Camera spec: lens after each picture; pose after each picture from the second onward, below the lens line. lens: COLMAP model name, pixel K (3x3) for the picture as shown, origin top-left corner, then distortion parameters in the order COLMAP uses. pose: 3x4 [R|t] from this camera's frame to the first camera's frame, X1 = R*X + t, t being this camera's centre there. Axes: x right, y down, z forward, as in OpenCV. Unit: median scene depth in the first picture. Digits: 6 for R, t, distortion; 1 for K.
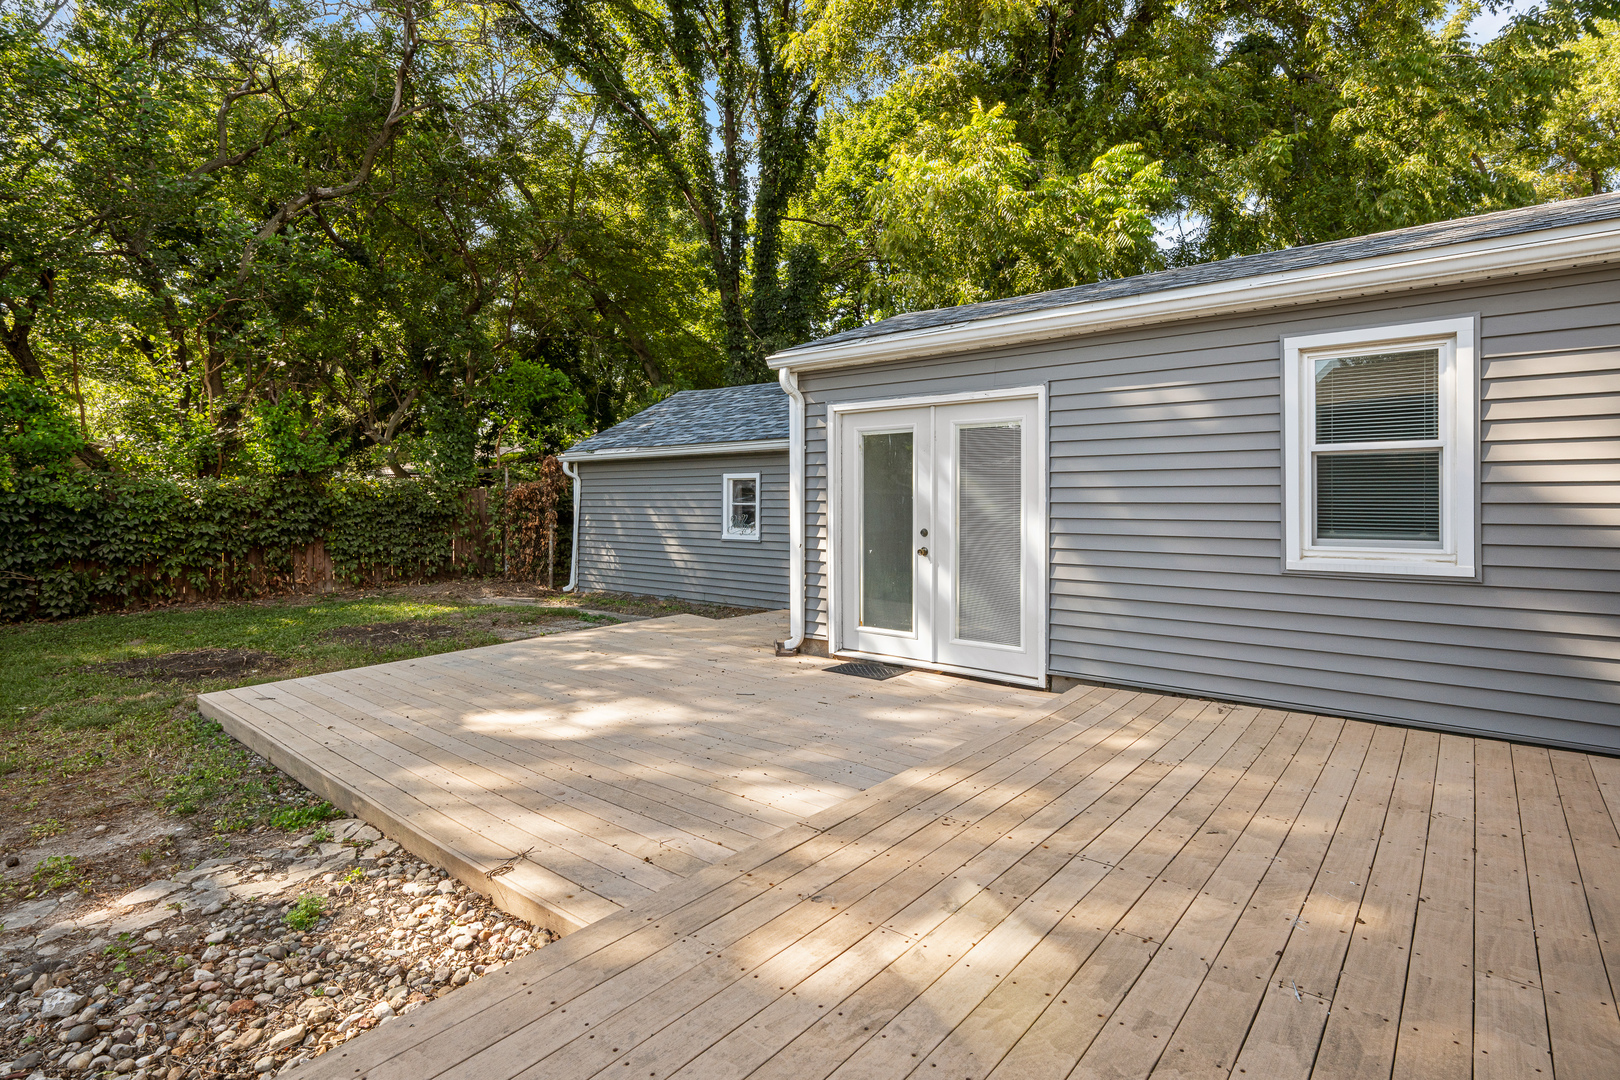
lens RADIAL K [[784.0, 0, 818.1], [0, 784.0, 504.9], [0, 0, 1]] dist [0.003291, 0.000251]
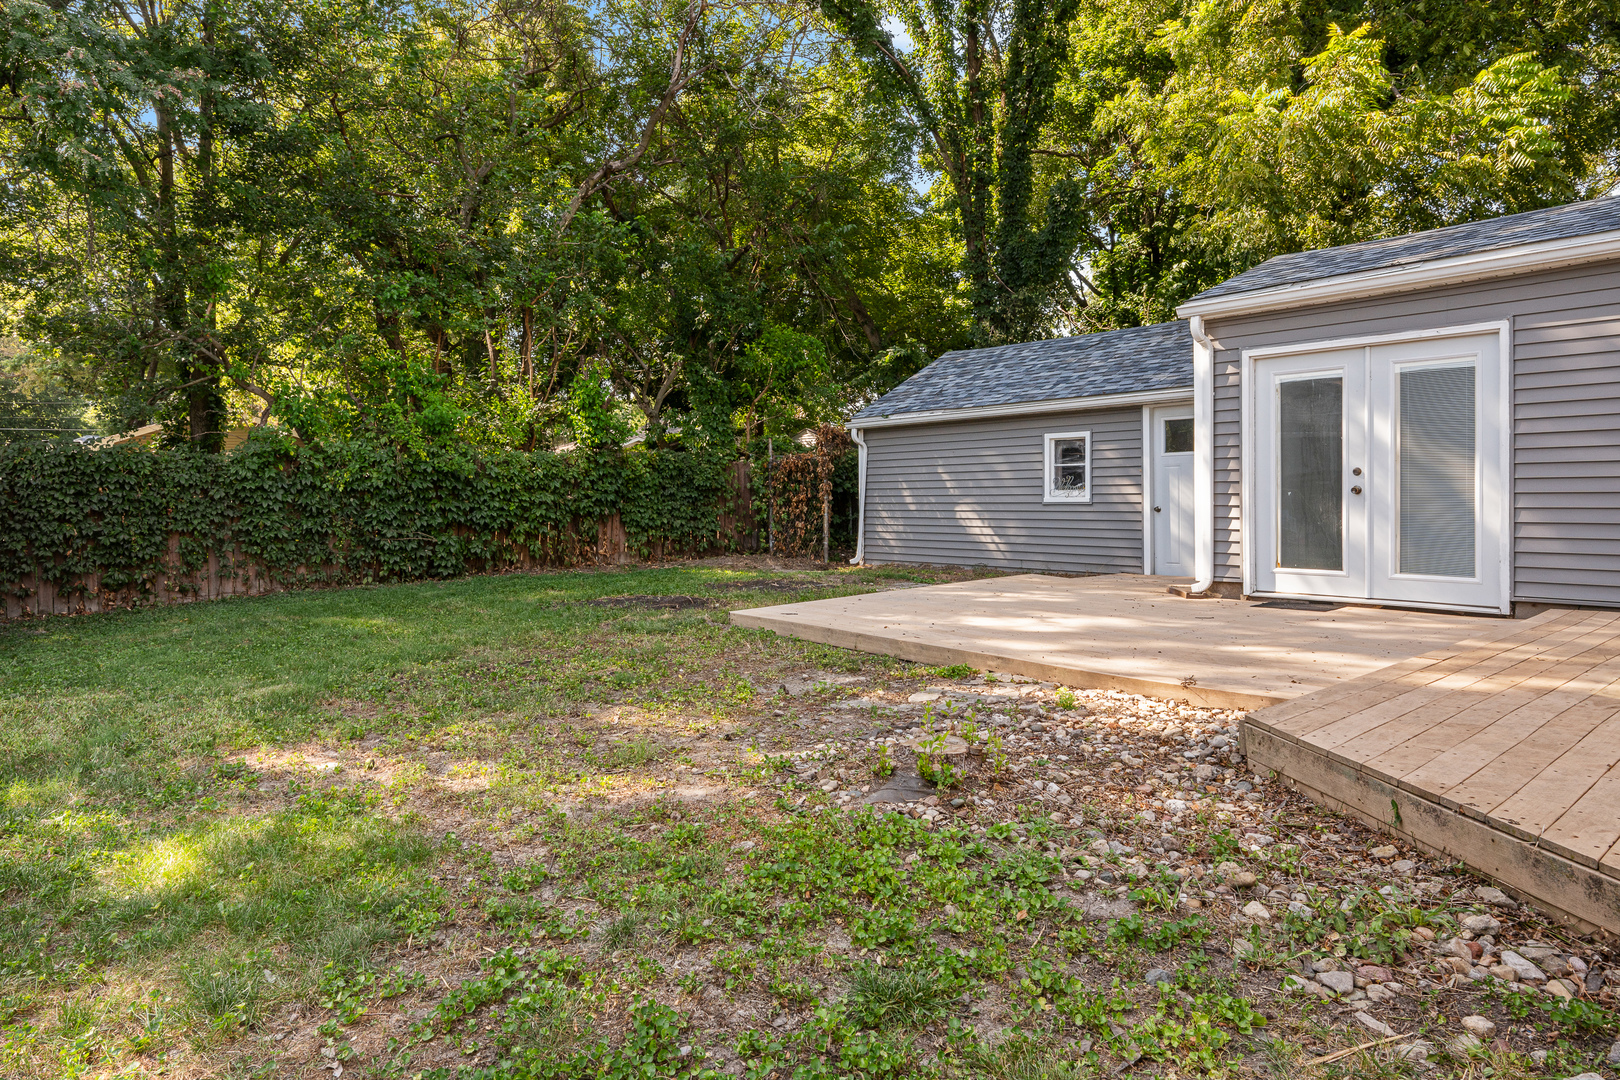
lens RADIAL K [[974.5, 0, 801.9], [0, 974.5, 508.6], [0, 0, 1]] dist [0.000178, -0.000034]
pose [[0.986266, -0.011941, -0.164732, -0.226691], [0.013437, 0.999878, 0.007972, 0.039309], [0.164617, -0.010076, 0.986306, -0.226979]]
